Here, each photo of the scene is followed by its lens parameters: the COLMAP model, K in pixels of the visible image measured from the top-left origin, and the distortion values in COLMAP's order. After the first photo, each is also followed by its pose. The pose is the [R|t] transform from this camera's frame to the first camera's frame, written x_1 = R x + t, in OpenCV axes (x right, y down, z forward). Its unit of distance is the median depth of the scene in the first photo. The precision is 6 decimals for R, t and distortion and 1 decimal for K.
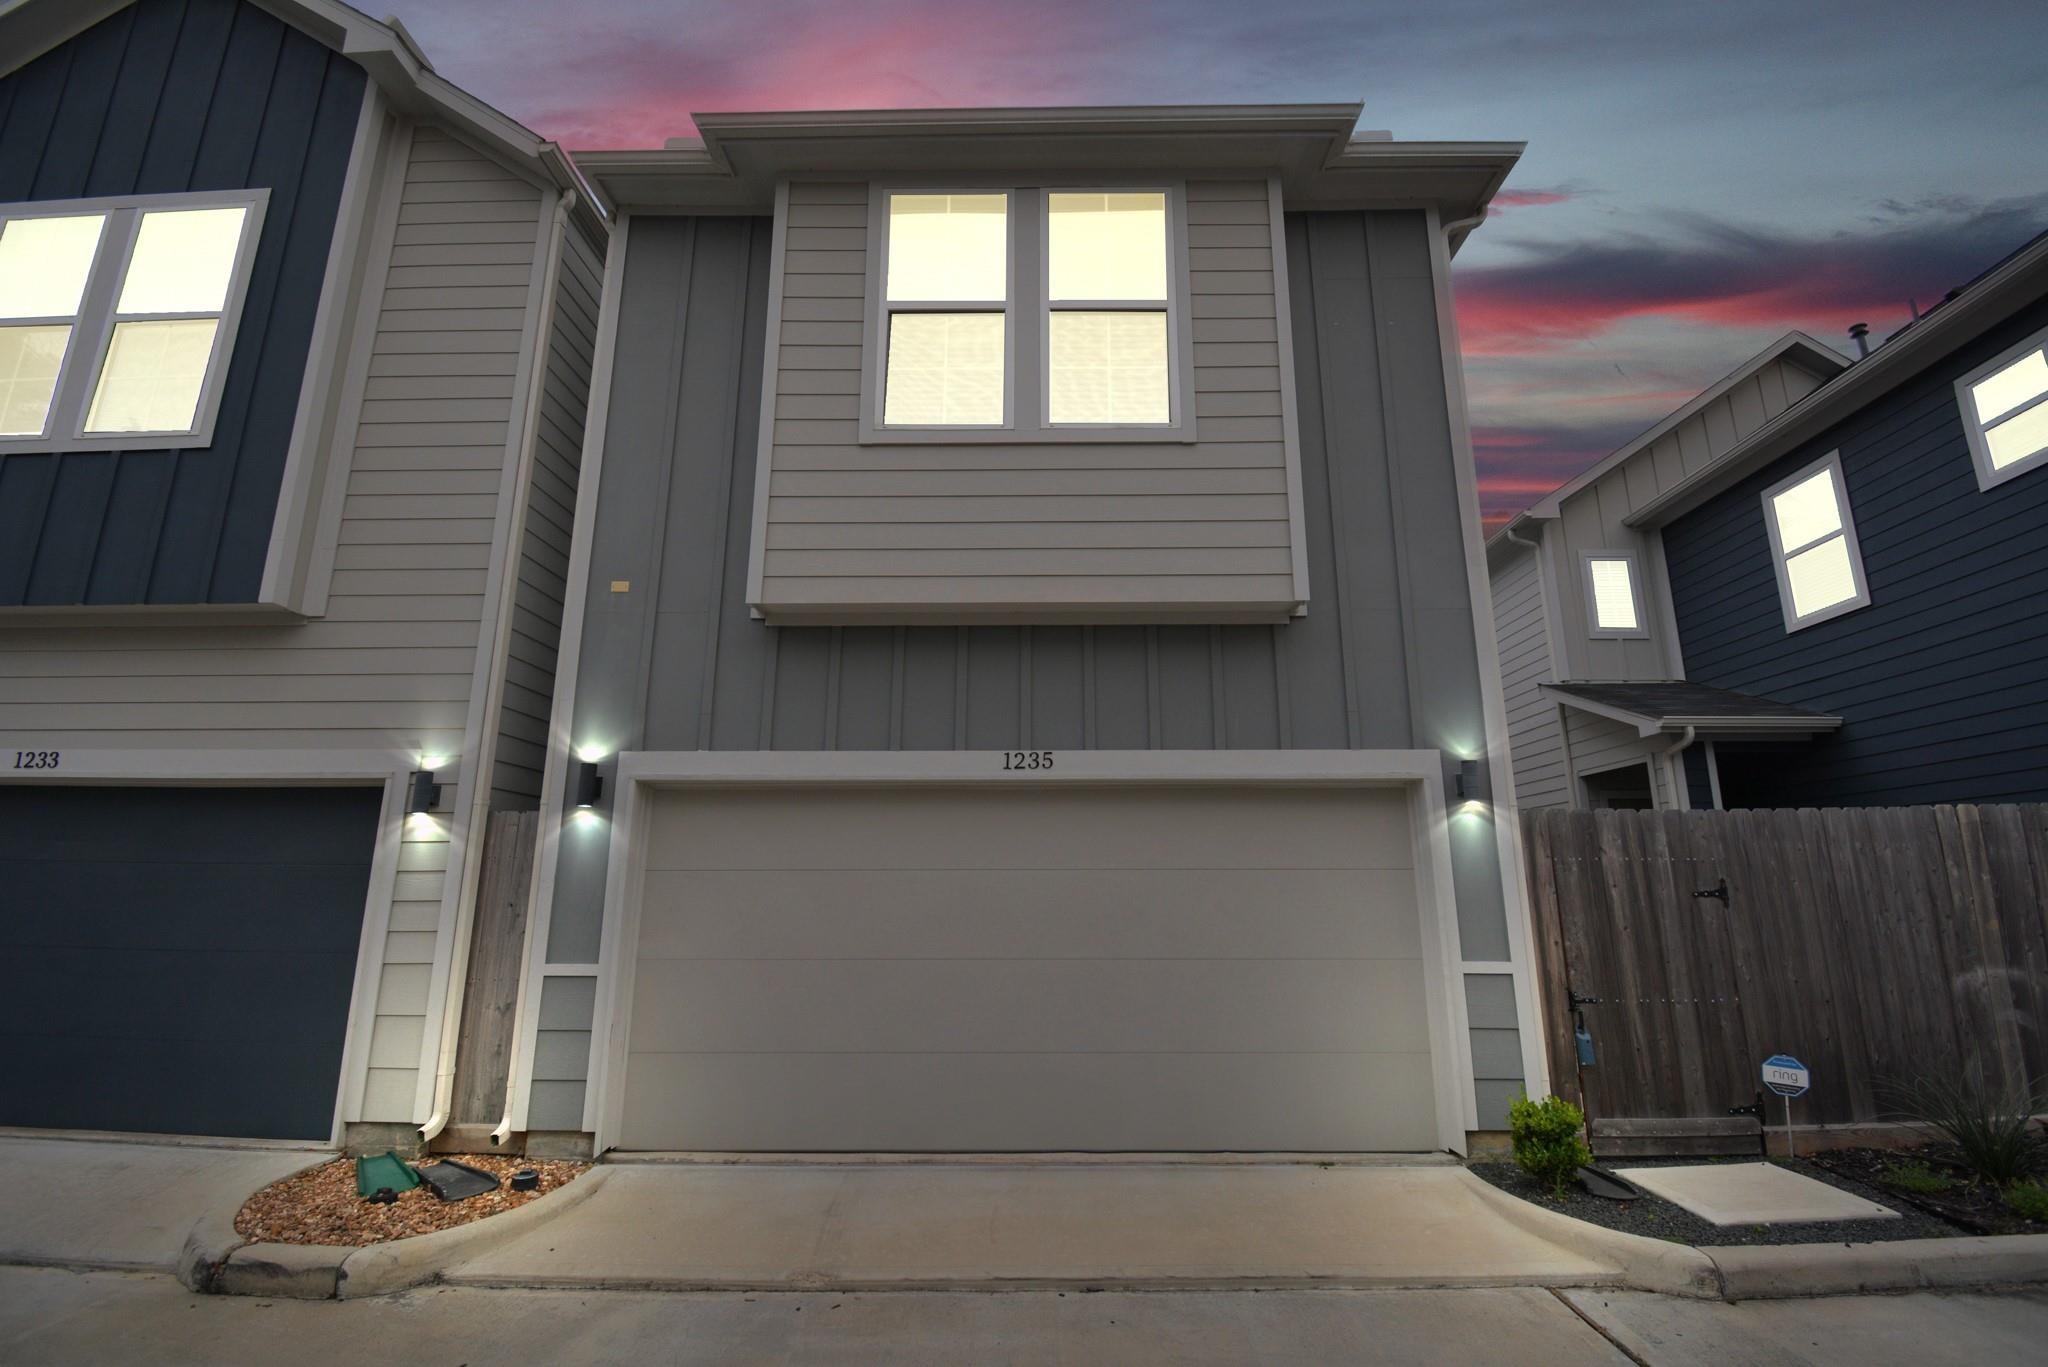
lens RADIAL K [[919.4, 0, 1025.7], [0, 919.4, 705.5], [0, 0, 1]] dist [0.010291, -0.022863]
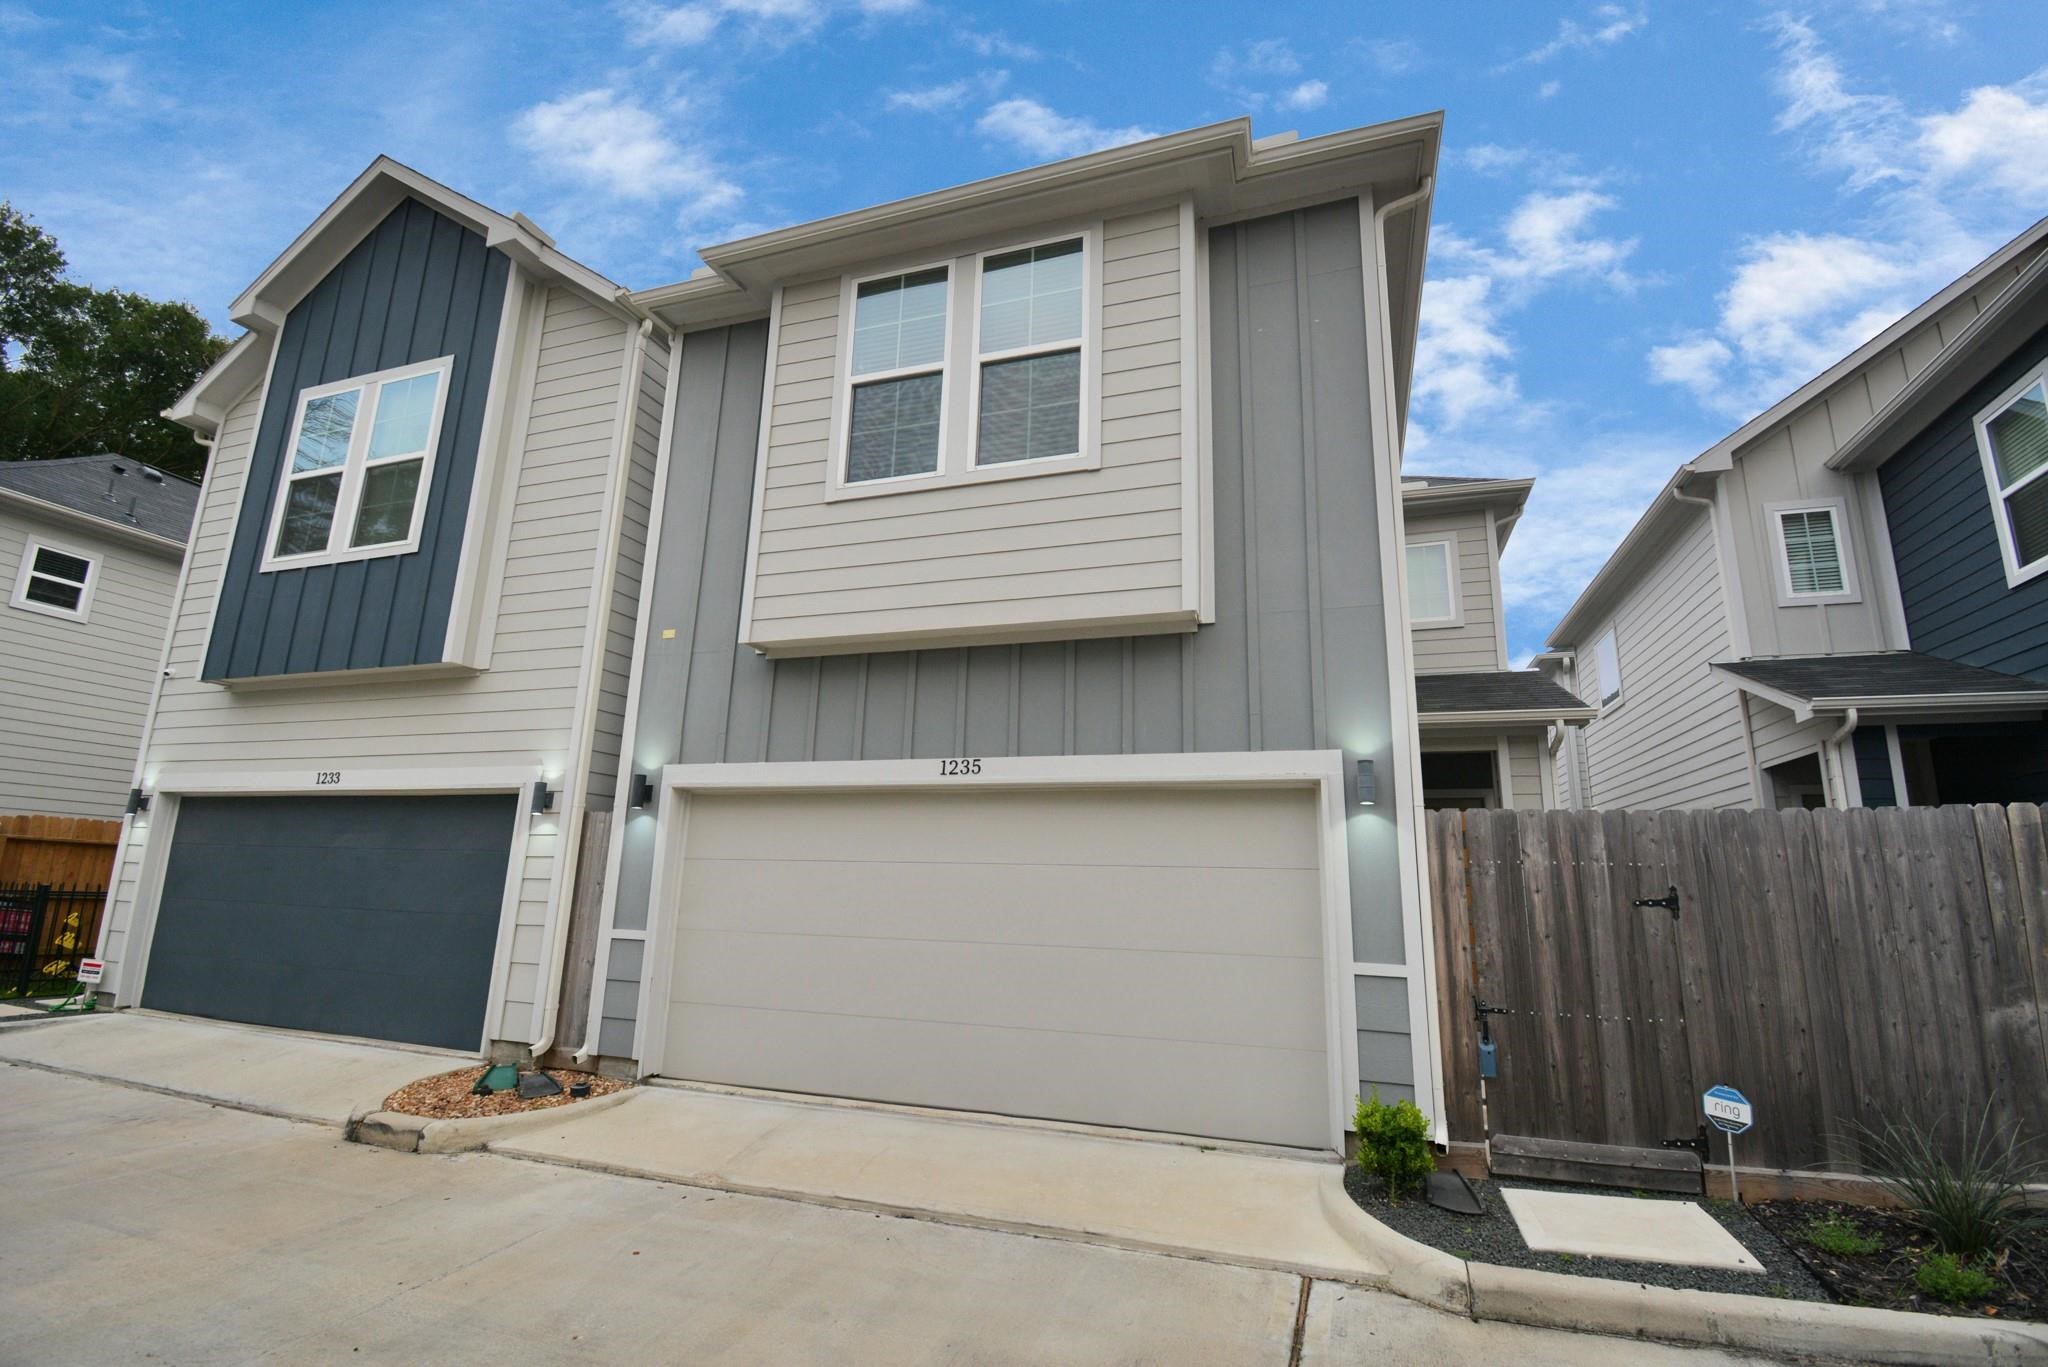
lens RADIAL K [[919.4, 0, 1025.7], [0, 919.4, 705.5], [0, 0, 1]] dist [0.010291, -0.022863]
pose [[0.949768, -0.036267, -0.310845, 0.447939], [0.037271, 0.999302, -0.002712, -0.010236], [0.310726, -0.009010, 0.950457, -0.053611]]
